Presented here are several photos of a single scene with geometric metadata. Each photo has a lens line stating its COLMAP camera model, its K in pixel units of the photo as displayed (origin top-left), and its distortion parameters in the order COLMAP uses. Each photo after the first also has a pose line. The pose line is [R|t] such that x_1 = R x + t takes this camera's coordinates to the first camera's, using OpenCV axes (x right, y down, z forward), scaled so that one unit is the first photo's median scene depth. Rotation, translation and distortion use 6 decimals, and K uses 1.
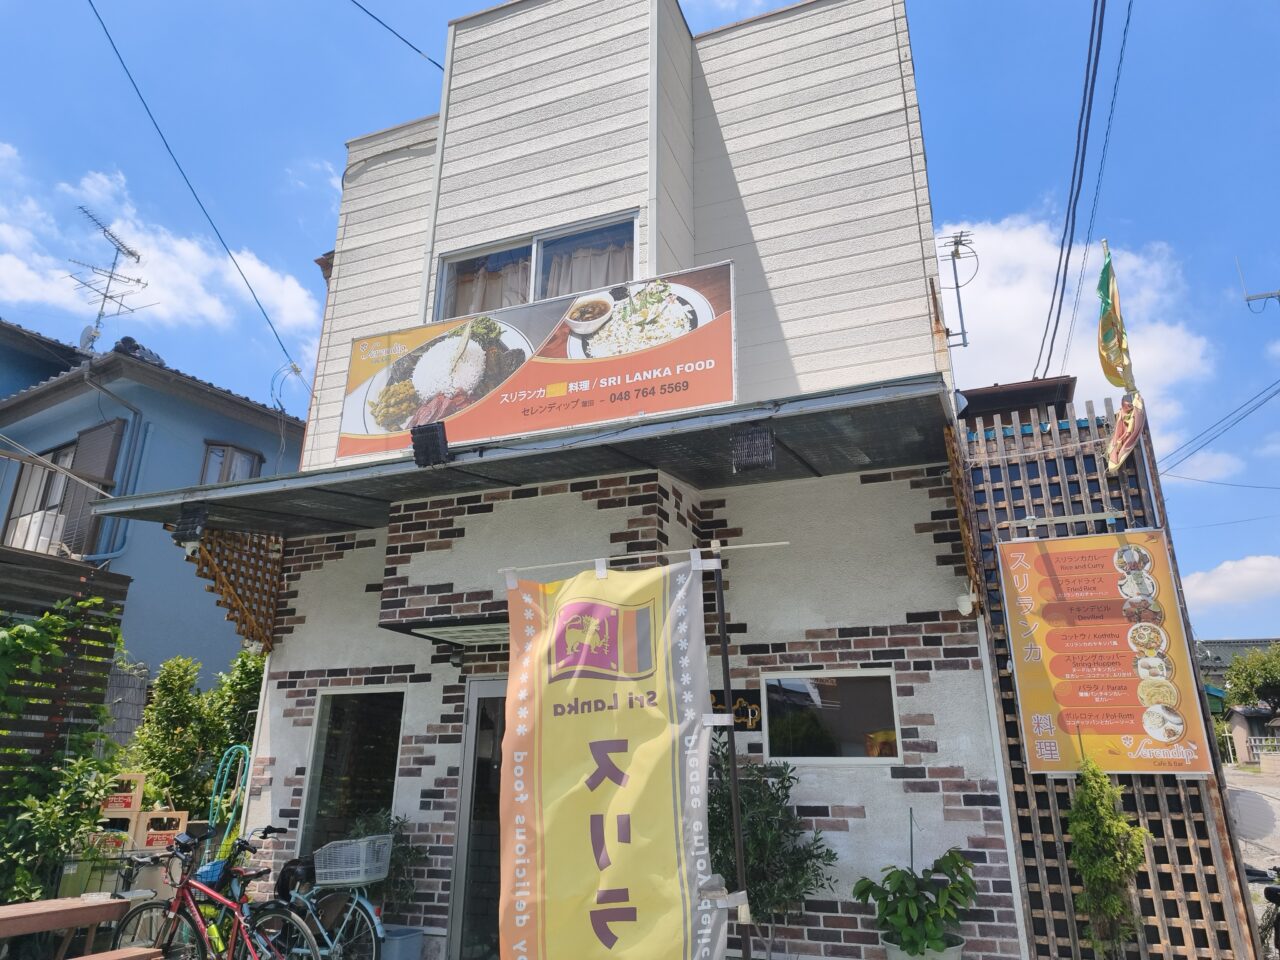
lens RADIAL K [[873.9, 0, 640.0], [0, 873.9, 480.0], [0, 0, 1]] dist [0.042004, -0.039781]
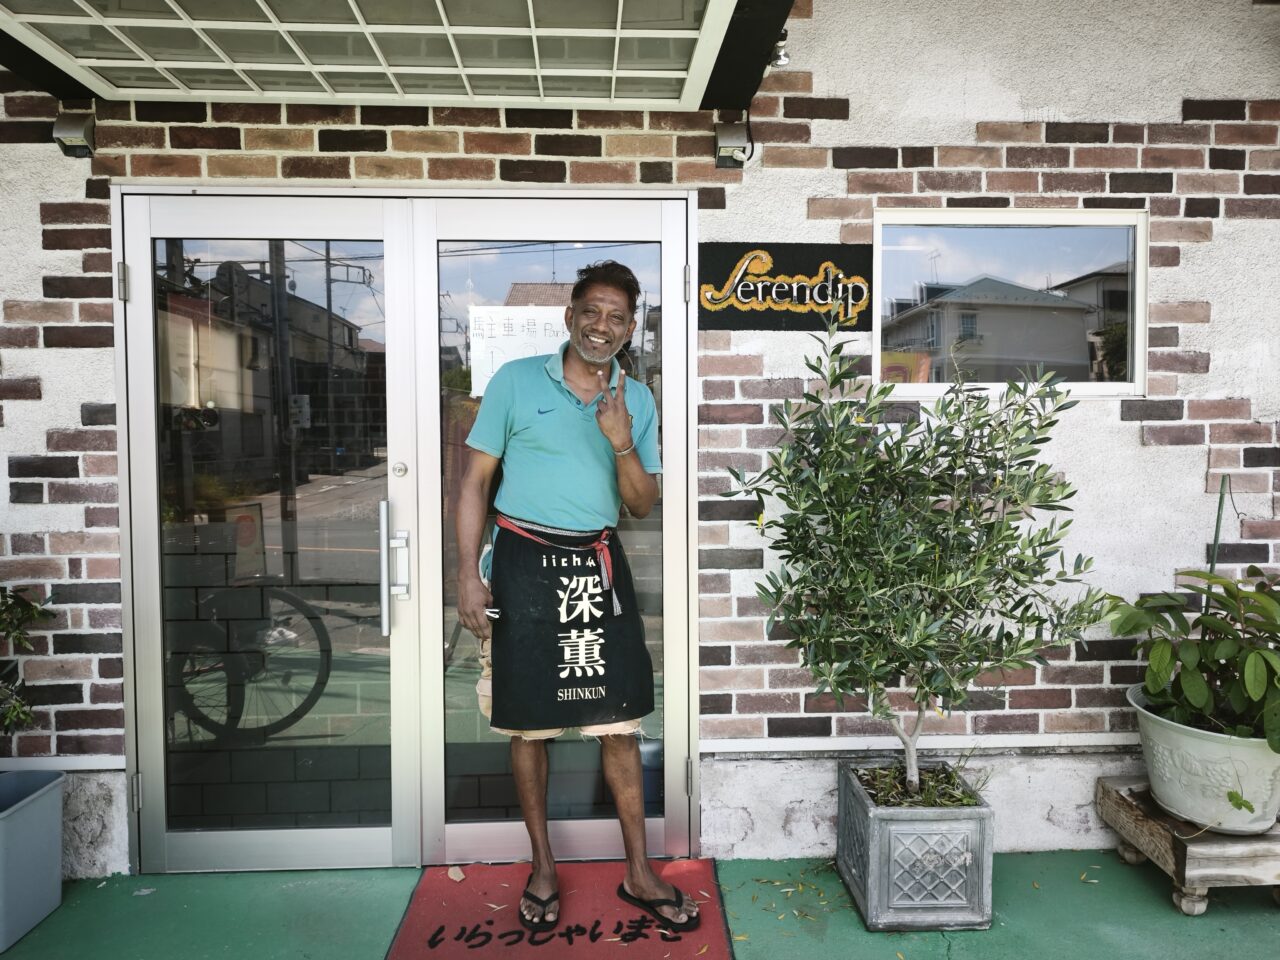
lens RADIAL K [[873.9, 0, 640.0], [0, 873.9, 480.0], [0, 0, 1]] dist [0.042004, -0.039781]
pose [[0.909128, -0.029081, 0.415501, -0.174214], [-0.125400, 0.932165, 0.339621, 0.213208], [-0.397192, -0.360863, 0.843811, 0.611748]]
